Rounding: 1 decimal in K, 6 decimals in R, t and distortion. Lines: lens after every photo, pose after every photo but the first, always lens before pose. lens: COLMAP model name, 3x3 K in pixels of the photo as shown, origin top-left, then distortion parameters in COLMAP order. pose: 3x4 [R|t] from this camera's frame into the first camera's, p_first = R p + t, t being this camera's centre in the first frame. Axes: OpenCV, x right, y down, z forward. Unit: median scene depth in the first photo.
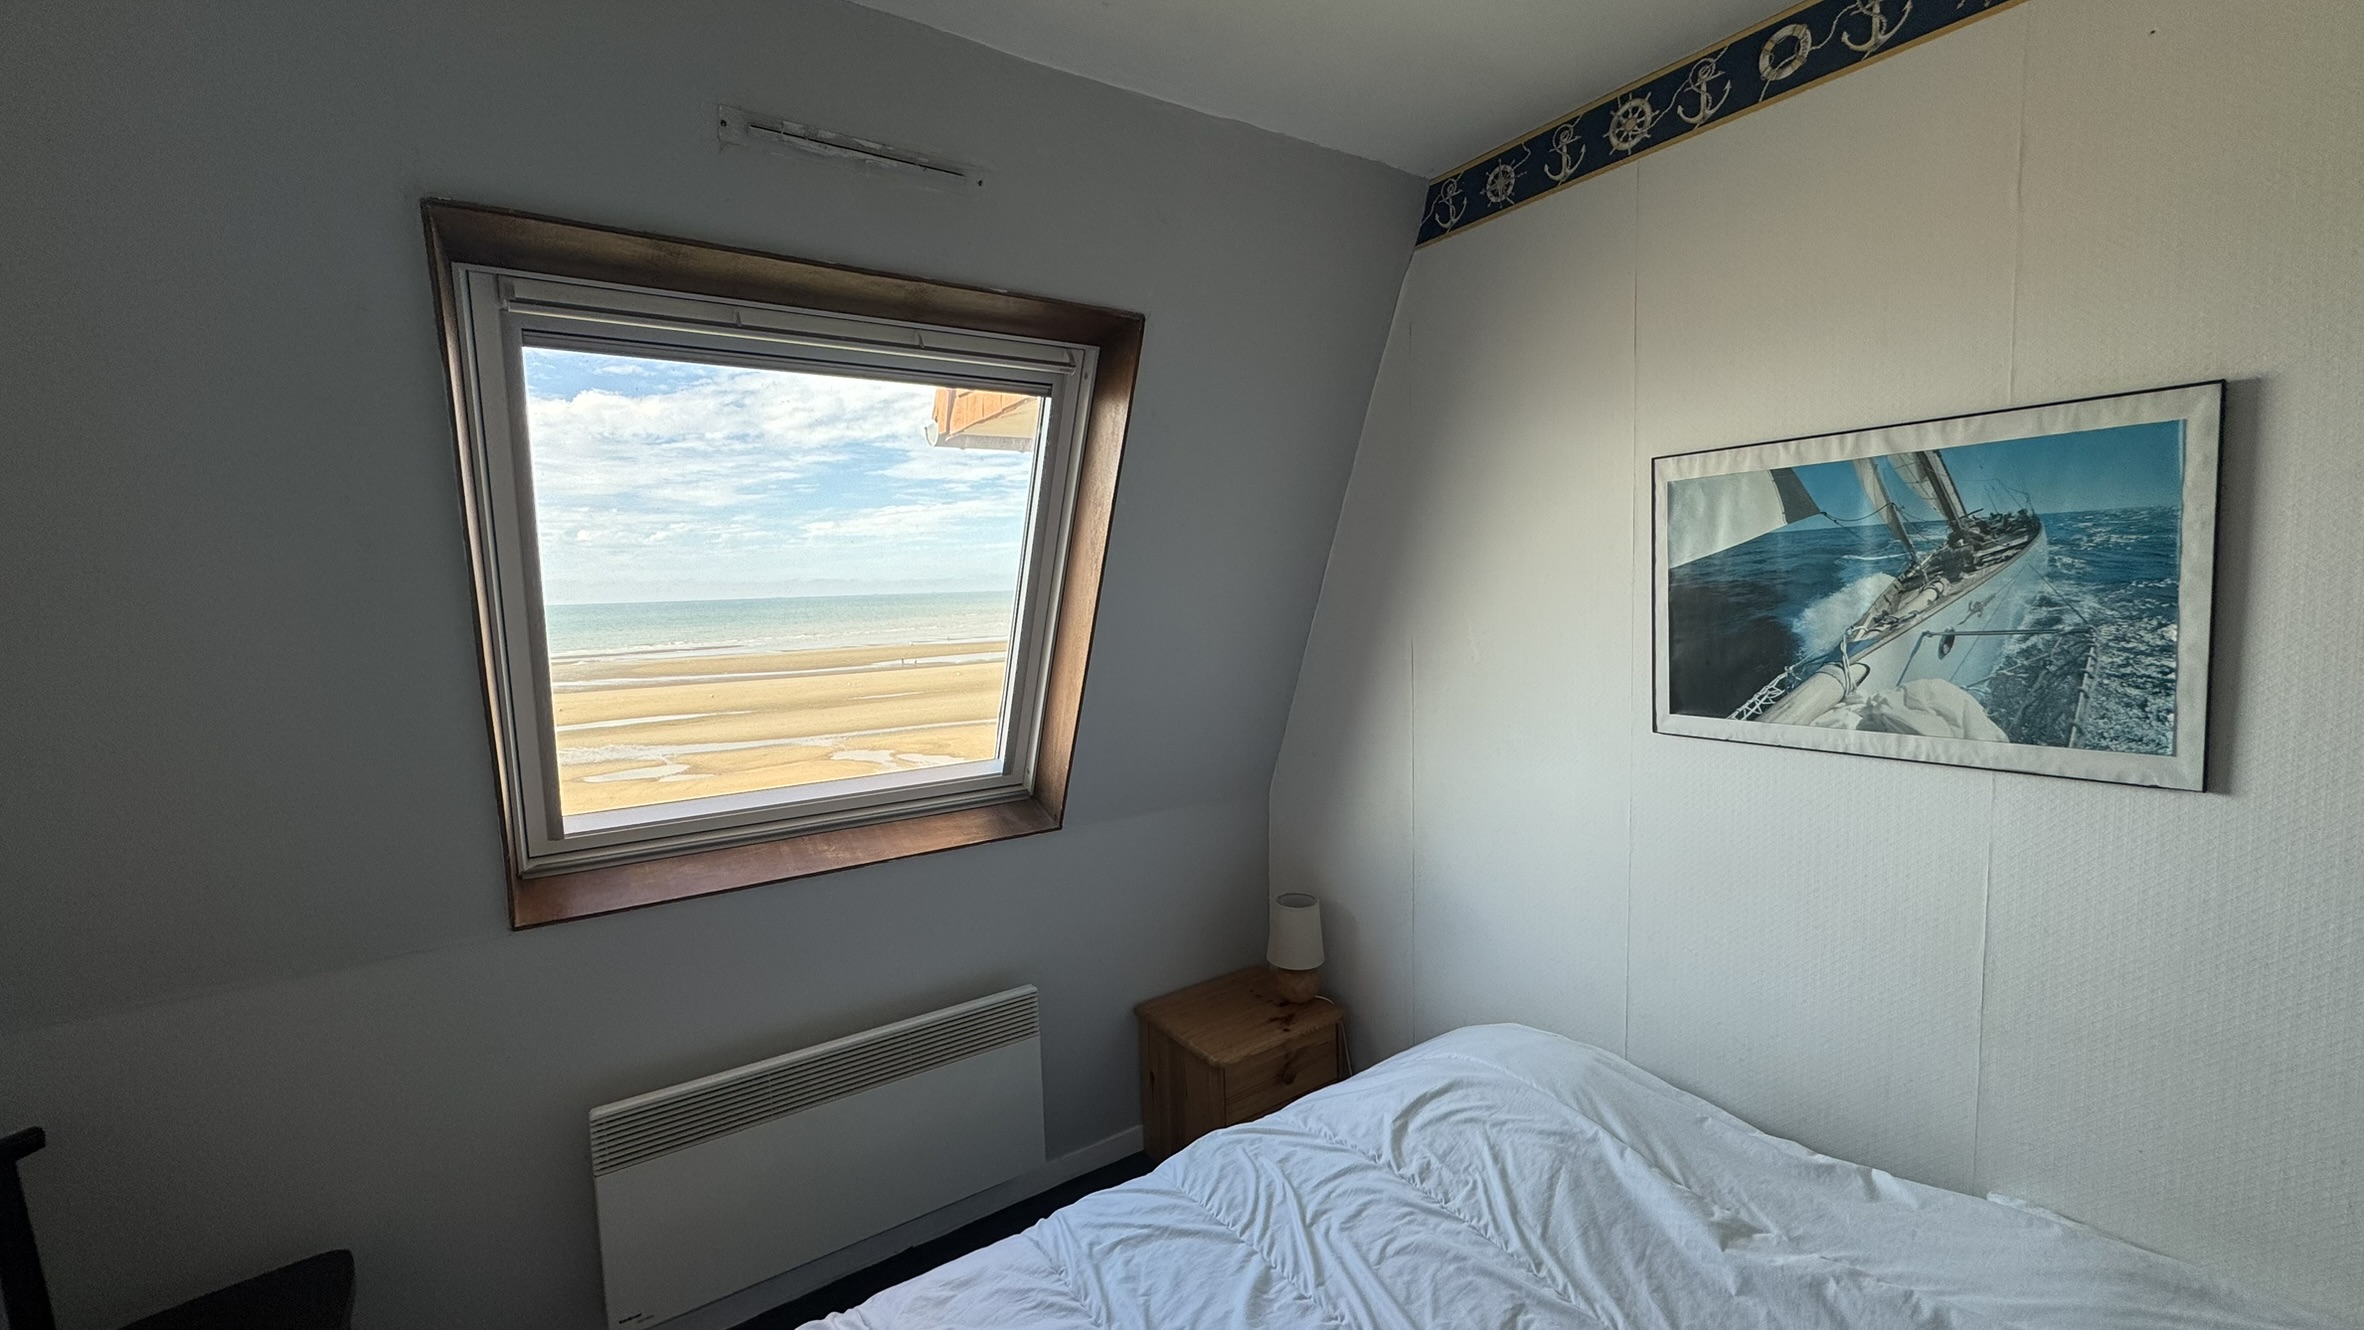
lens RADIAL K [[945.2, 0, 1182.0], [0, 945.2, 665.0], [0, 0, 1]] dist [0.001842, -0.000023]
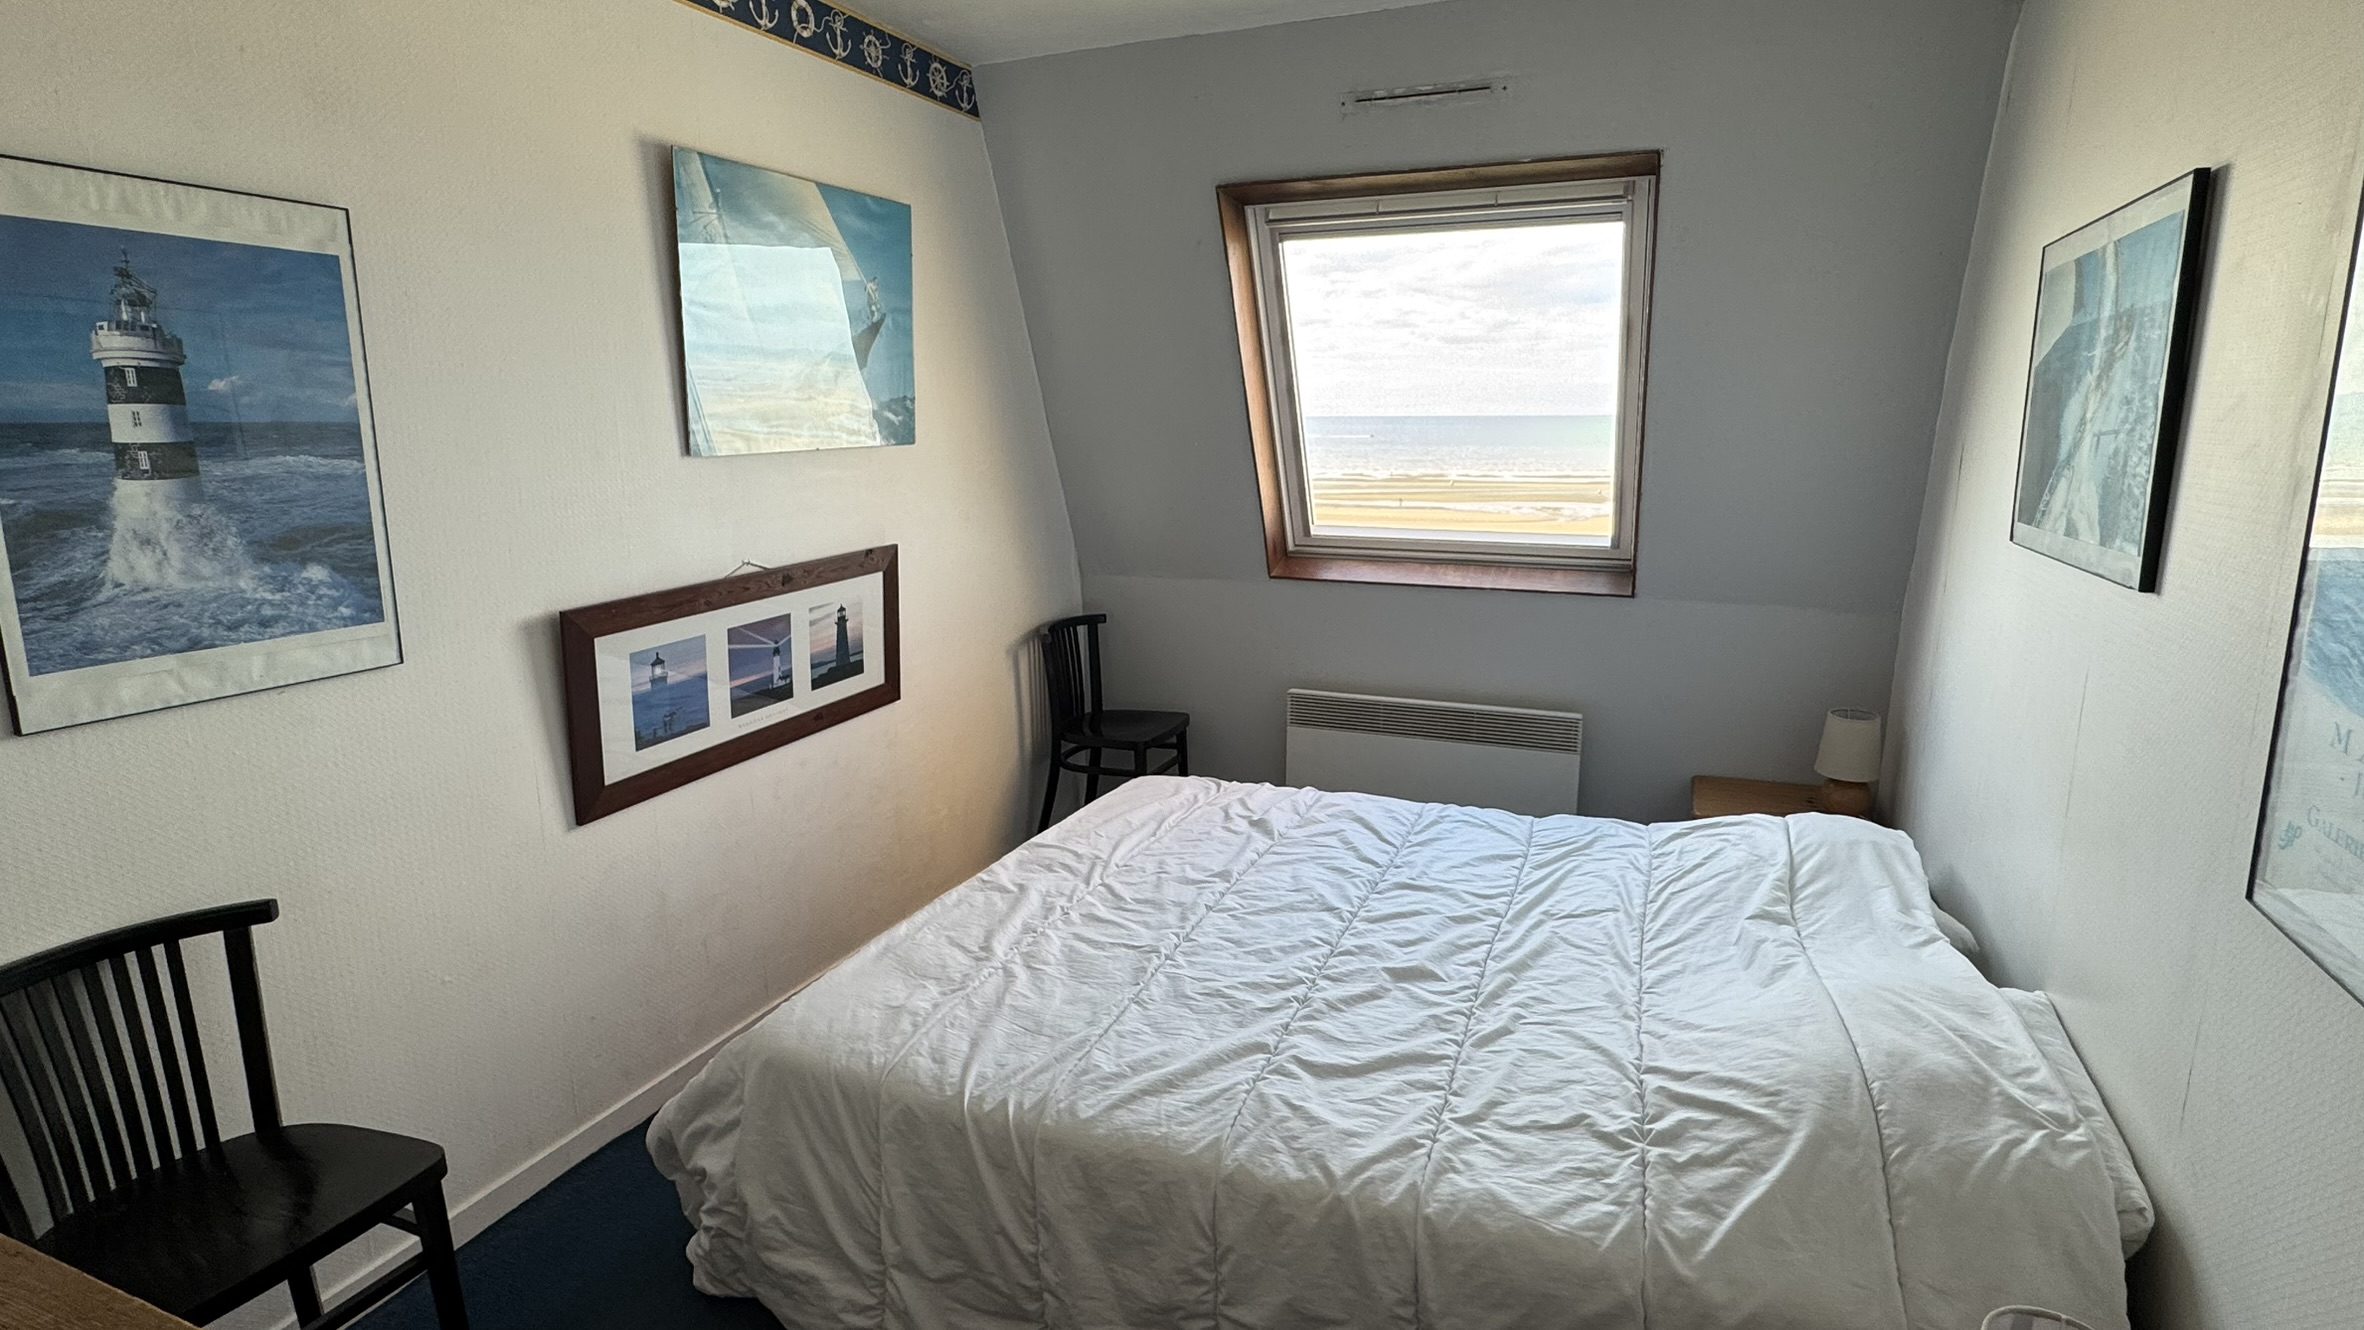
lens RADIAL K [[1169.9, 0, 1182.0], [0, 1169.9, 665.0], [0, 0, 1]] dist [0.004335, 0.000629]
pose [[0.546694, 0.201633, -0.812693, 0.944994], [-0.084400, 0.978900, 0.186094, 0.040517], [0.833068, -0.033146, 0.552177, -0.333369]]
